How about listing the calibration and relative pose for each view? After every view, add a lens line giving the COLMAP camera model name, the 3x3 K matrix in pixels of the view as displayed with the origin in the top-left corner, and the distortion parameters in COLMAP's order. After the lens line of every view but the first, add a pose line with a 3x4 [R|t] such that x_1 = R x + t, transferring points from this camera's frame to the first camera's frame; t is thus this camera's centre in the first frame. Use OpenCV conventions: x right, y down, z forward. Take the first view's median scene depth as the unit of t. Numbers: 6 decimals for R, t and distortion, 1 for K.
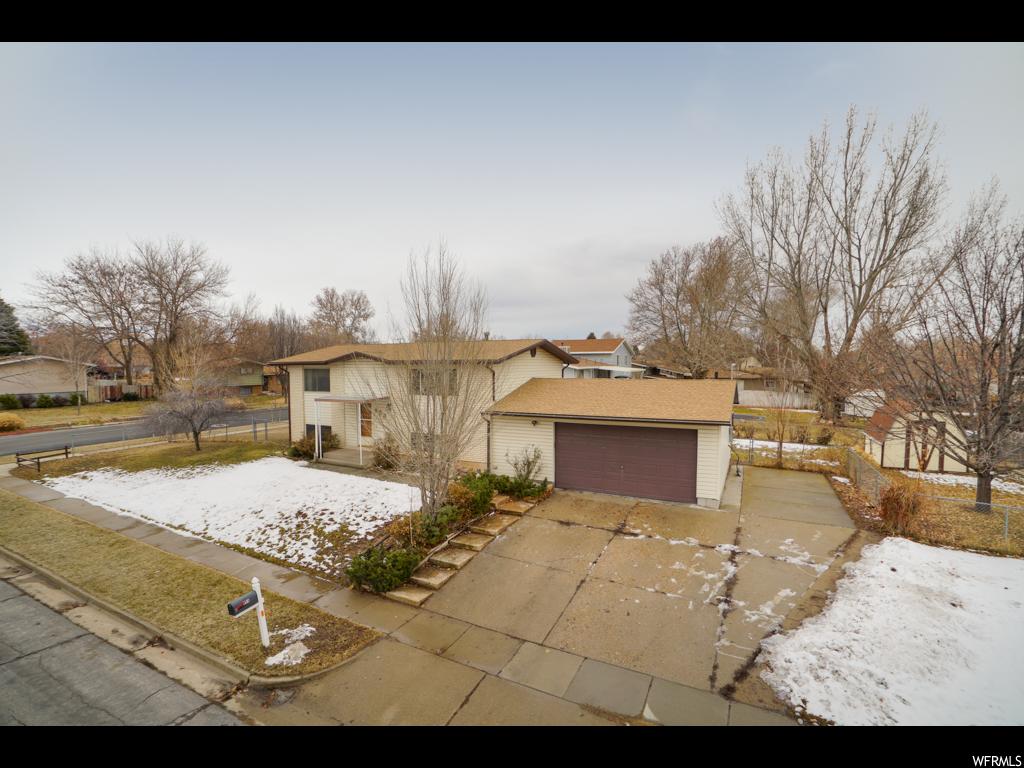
lens RADIAL K [[494.4, 0, 509.5], [0, 494.4, 382.7], [0, 0, 1]] dist [-0.065566, 0.030247]
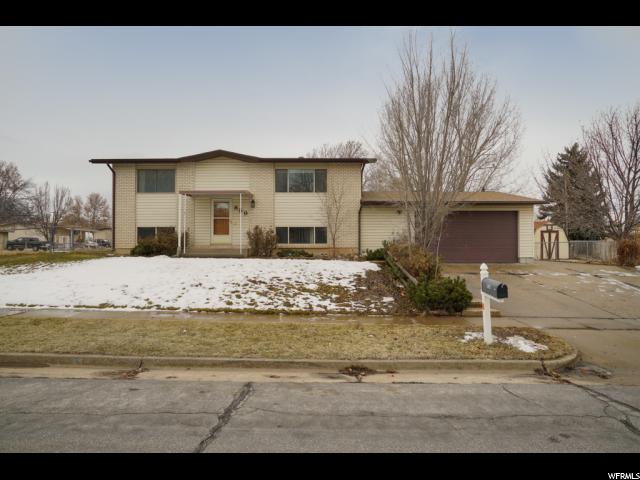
lens RADIAL K [[362.1, 0, 320.0], [0, 362.1, 240.0], [0, 0, 1]] dist [-0.015781, 0.000167]
pose [[0.881006, 0.009384, 0.473012, -0.480215], [0.020396, 0.998120, -0.057789, 0.173214], [-0.472666, 0.060559, 0.879159, 0.250436]]
